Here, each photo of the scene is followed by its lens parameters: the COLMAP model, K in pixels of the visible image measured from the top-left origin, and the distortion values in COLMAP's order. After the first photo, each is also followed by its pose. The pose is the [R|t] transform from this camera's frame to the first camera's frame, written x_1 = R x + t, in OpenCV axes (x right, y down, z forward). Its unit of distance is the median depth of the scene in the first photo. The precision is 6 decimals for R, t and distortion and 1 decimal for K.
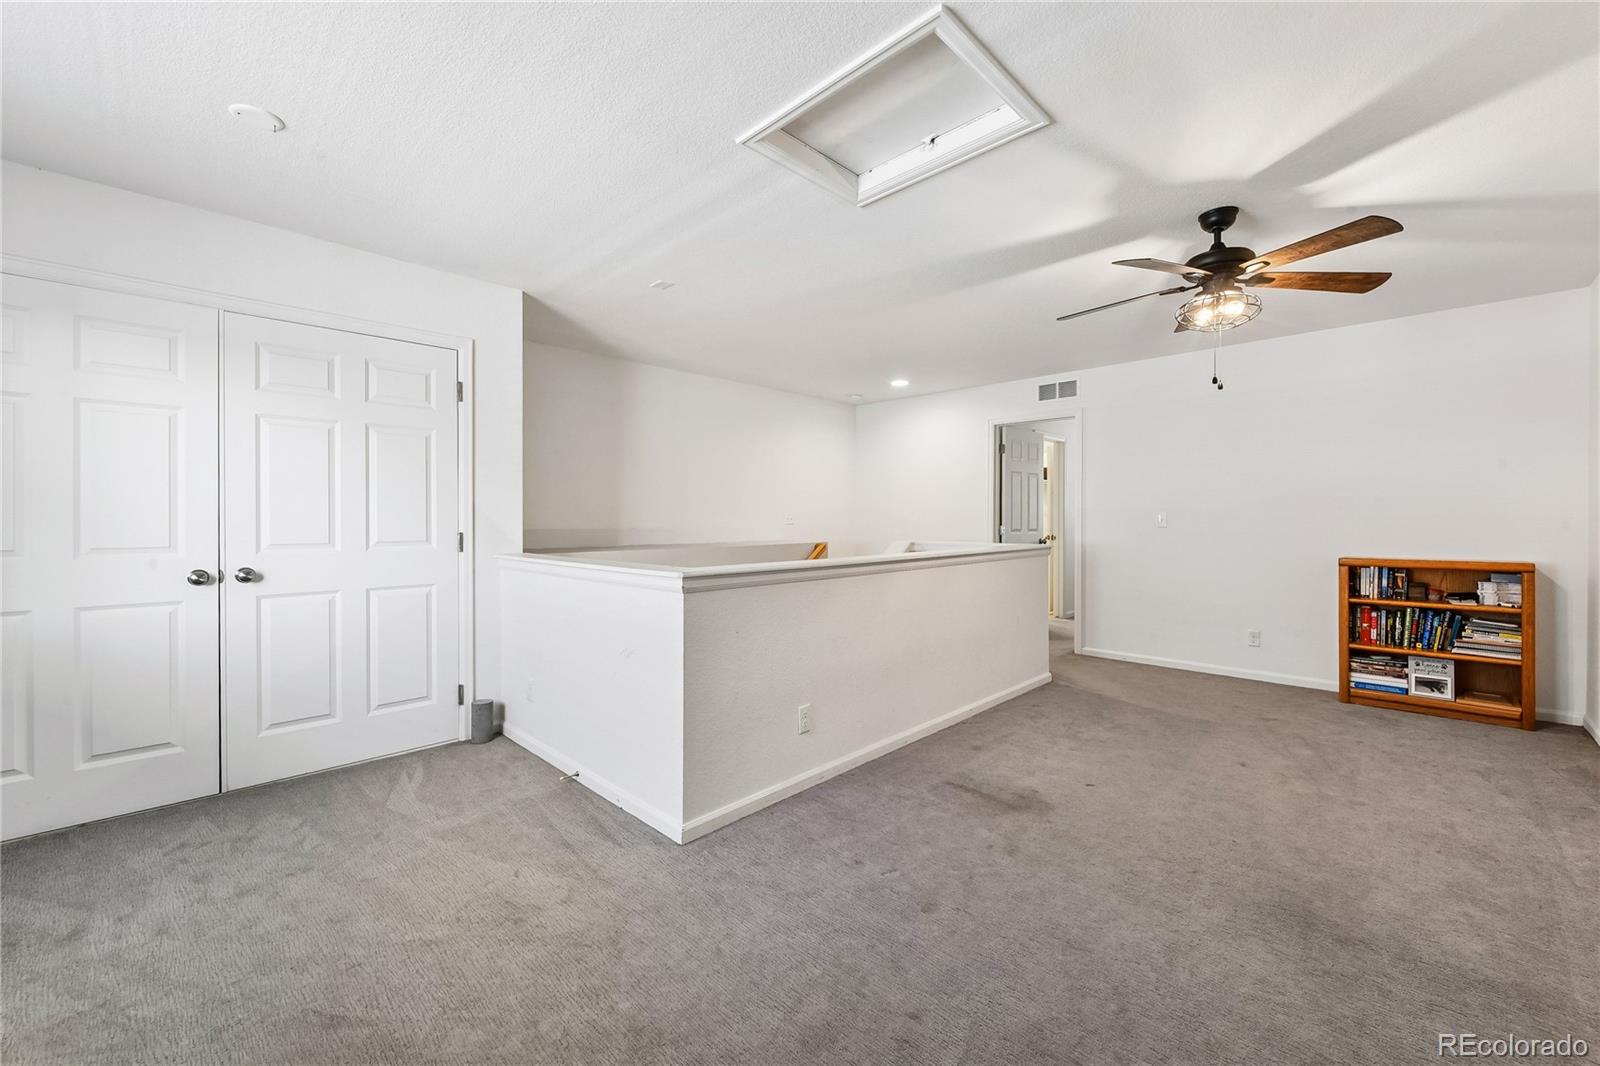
lens RADIAL K [[637.9, 0, 808.8], [0, 637.9, 530.2], [0, 0, 1]] dist [-0.002703, 0.000105]
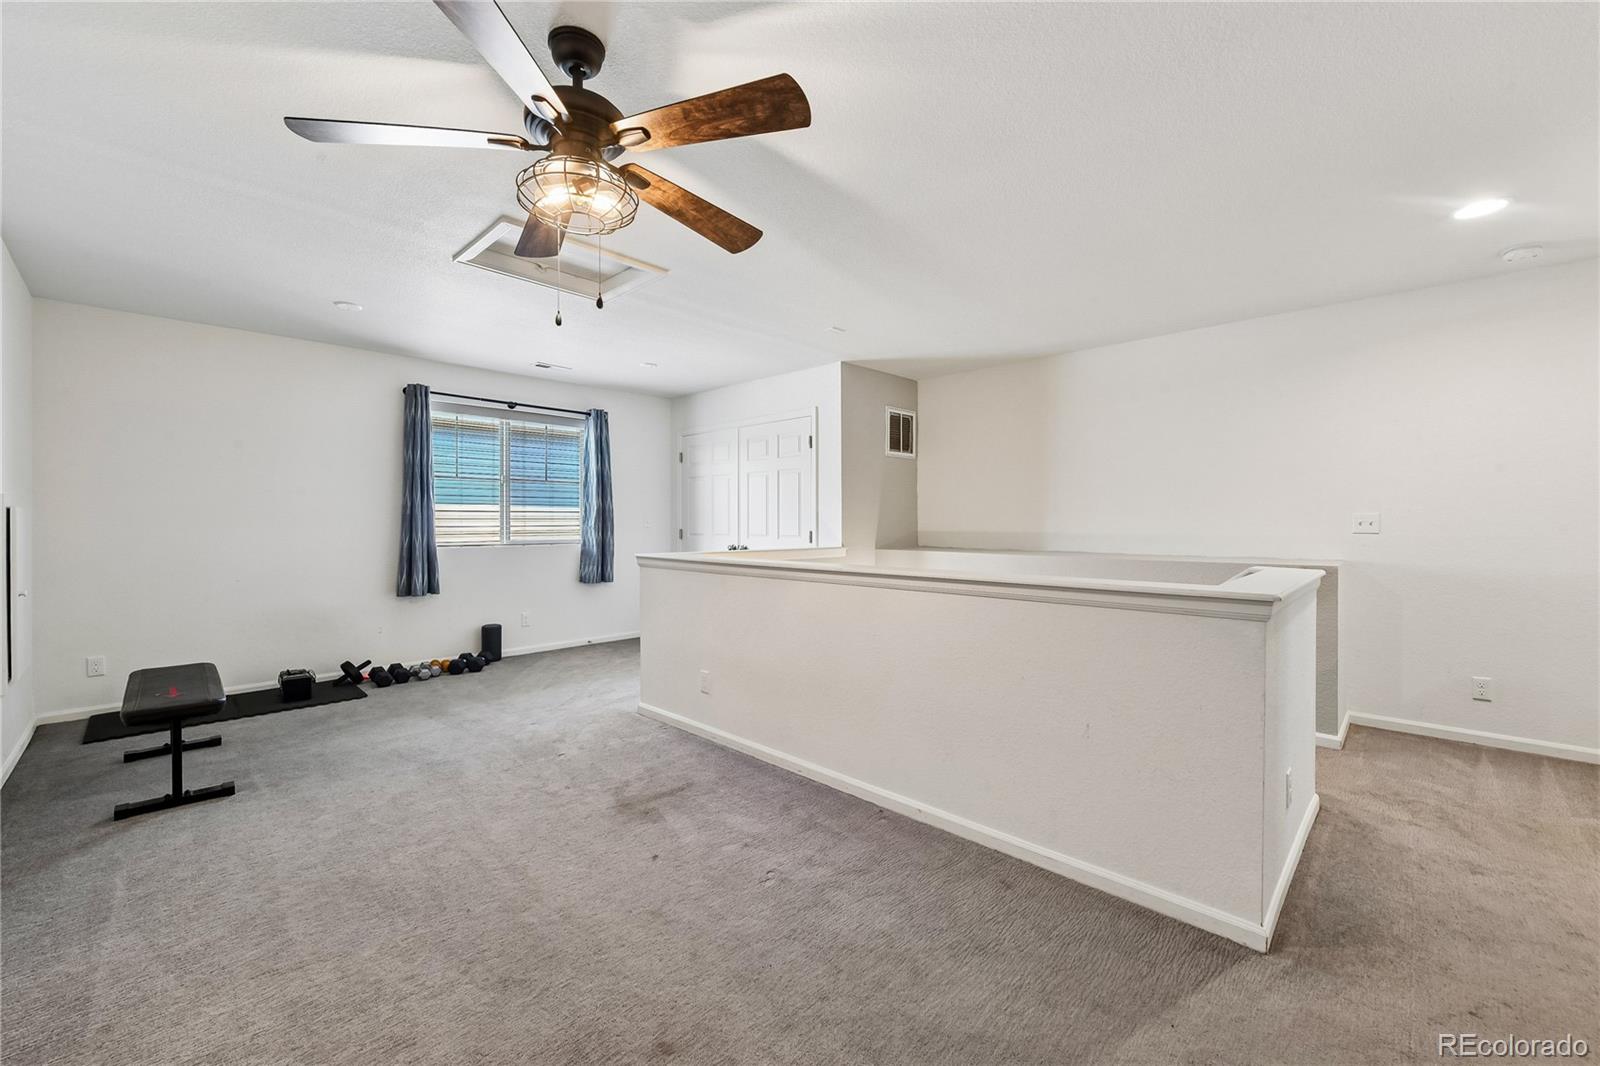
lens RADIAL K [[637.9, 0, 808.8], [0, 637.9, 530.2], [0, 0, 1]] dist [-0.002703, 0.000105]
pose [[0.003191, 0.010658, -0.999938, 1.243712], [-0.017964, 0.999782, 0.010599, -0.020171], [0.999834, 0.017929, 0.003382, 1.191060]]
